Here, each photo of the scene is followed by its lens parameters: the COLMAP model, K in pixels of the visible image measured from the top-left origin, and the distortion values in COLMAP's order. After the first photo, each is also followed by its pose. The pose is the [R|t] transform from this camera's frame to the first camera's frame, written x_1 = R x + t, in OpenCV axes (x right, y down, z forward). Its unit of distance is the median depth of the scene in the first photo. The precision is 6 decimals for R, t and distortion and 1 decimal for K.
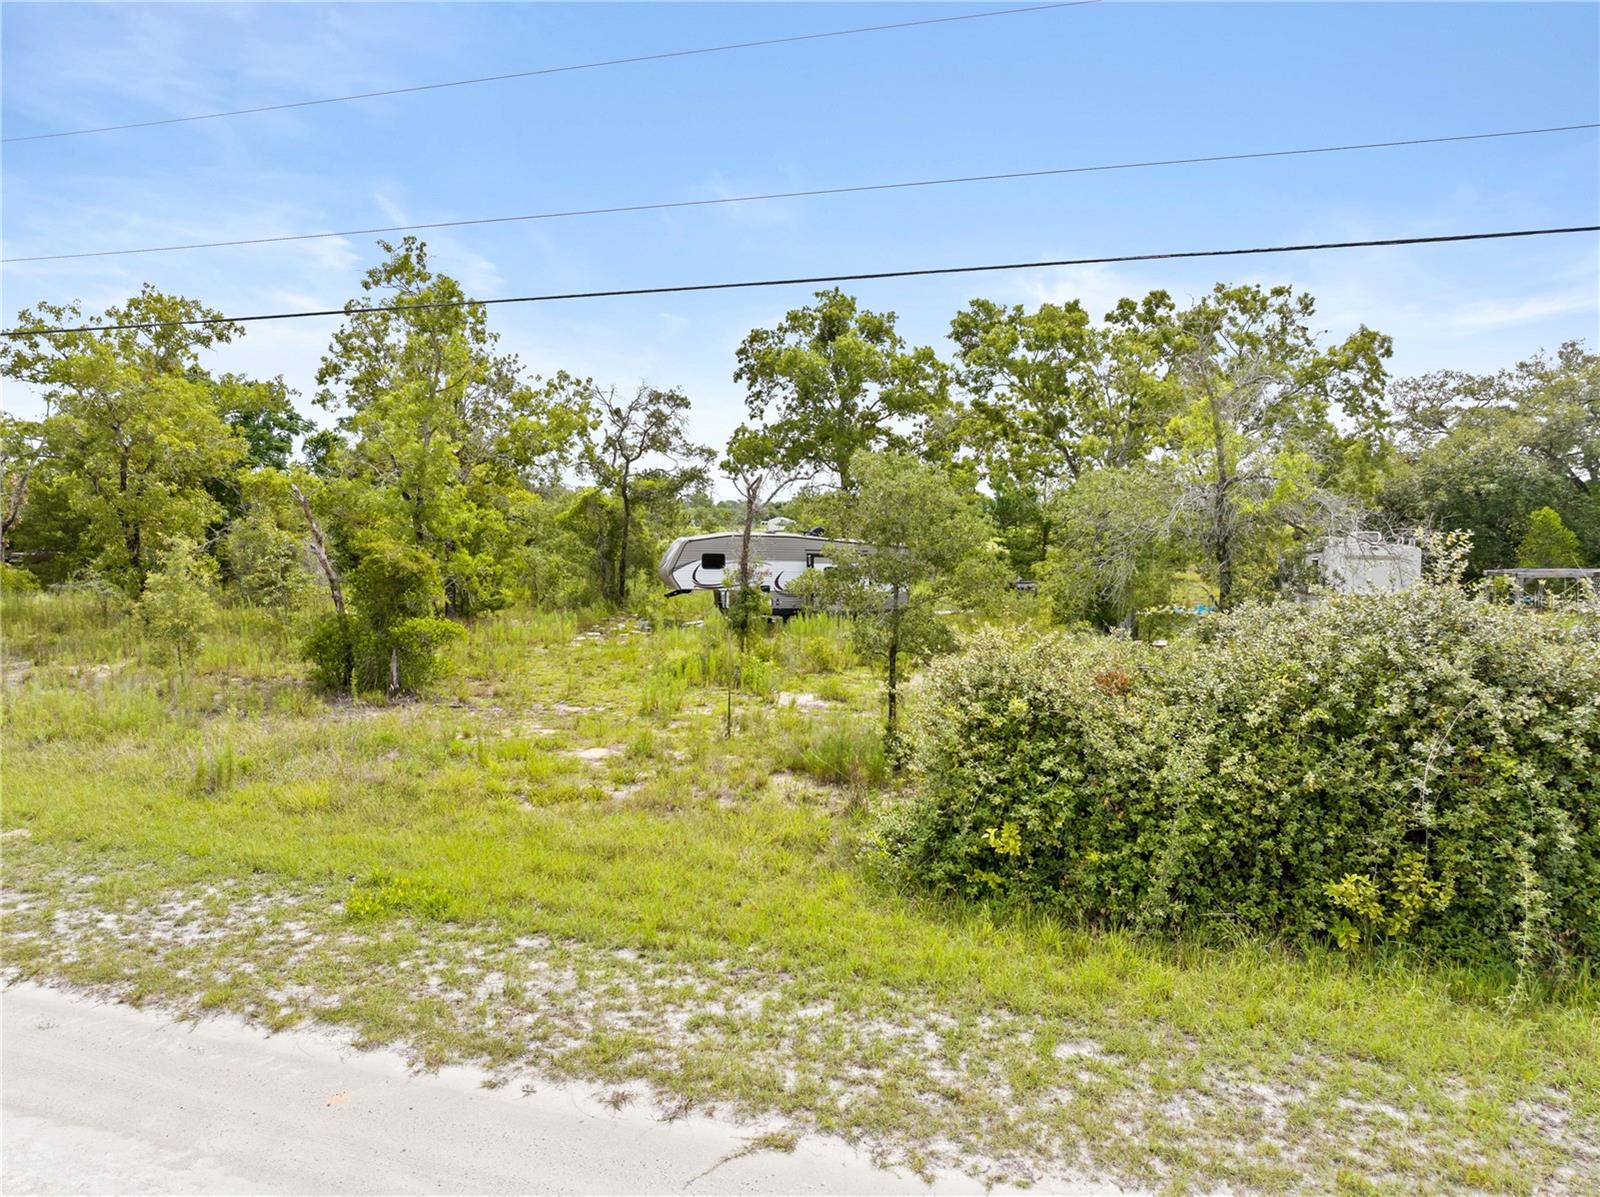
lens RADIAL K [[1127.7, 0, 809.3], [0, 1127.7, 613.1], [0, 0, 1]] dist [-0.042071, 0.008792]
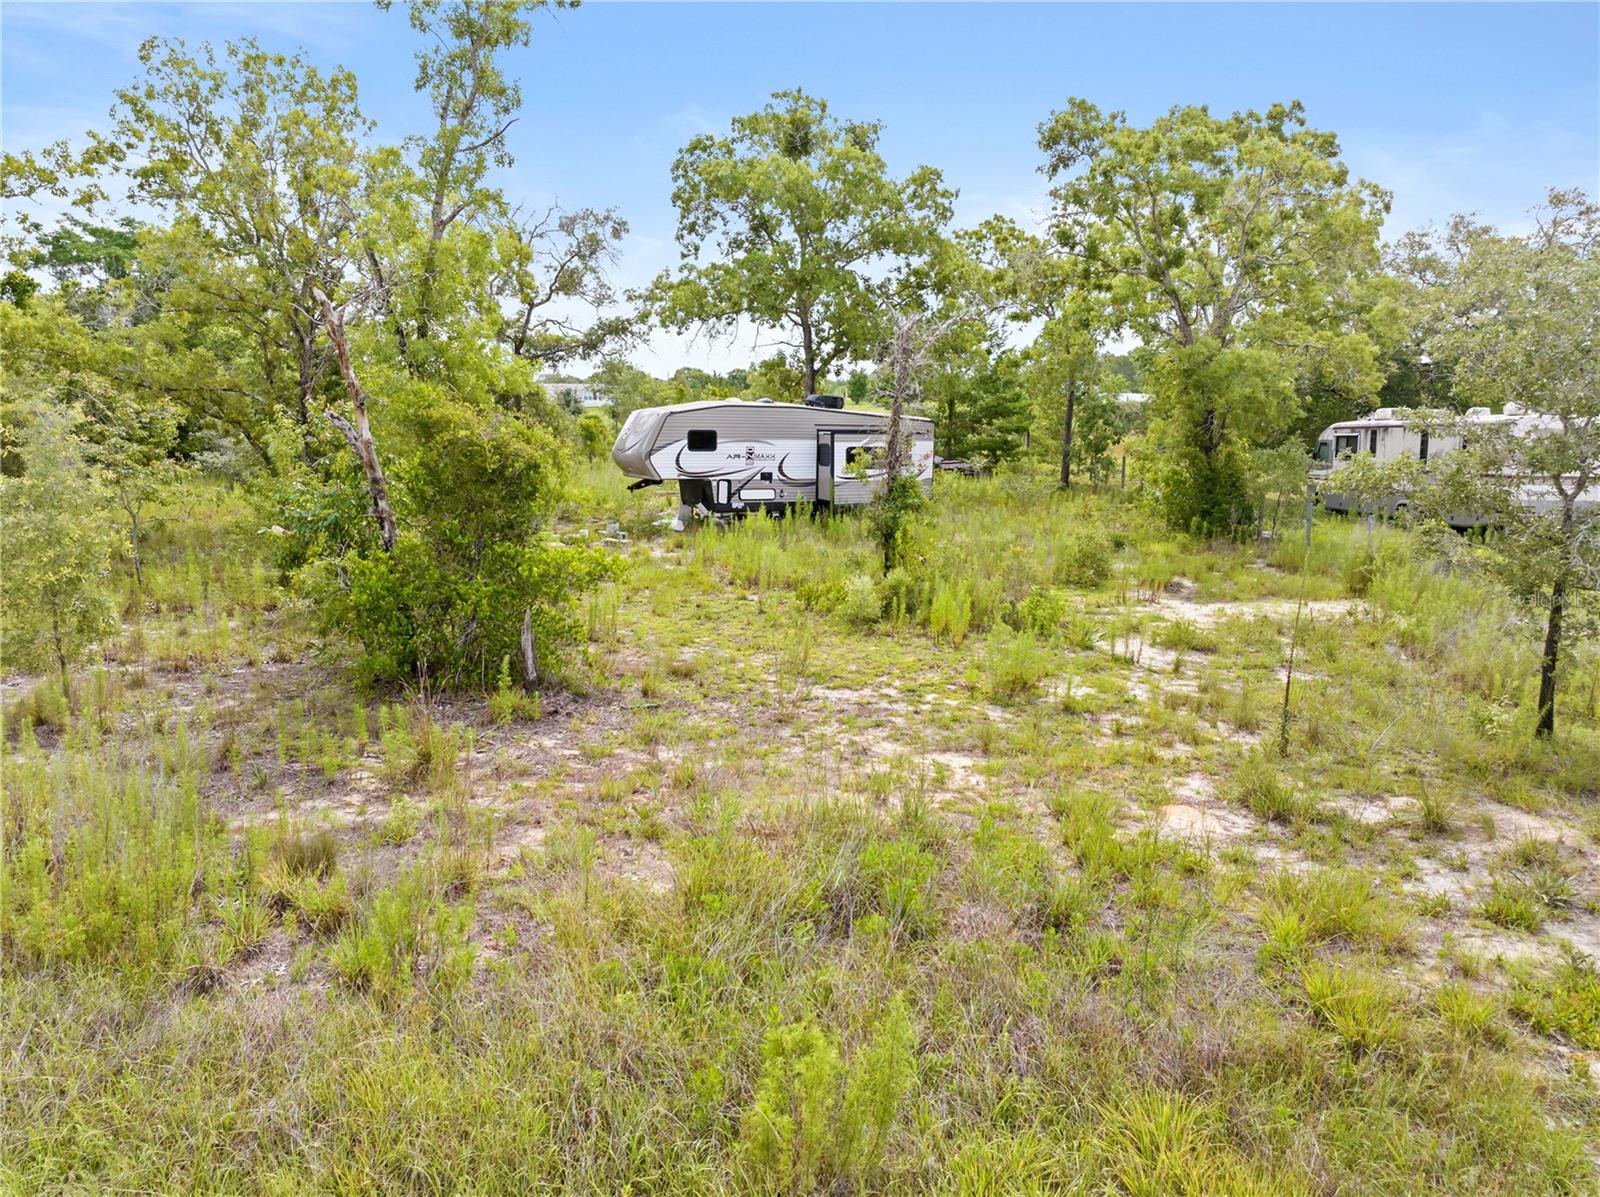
lens RADIAL K [[1127.7, 0, 795.9], [0, 1127.7, 575.5], [0, 0, 1]] dist [-0.042071, 0.008792]
pose [[0.964525, -0.039743, 0.260984, -0.222754], [0.020989, 0.997018, 0.074258, -0.011181], [-0.263157, -0.066145, 0.962483, 0.263471]]
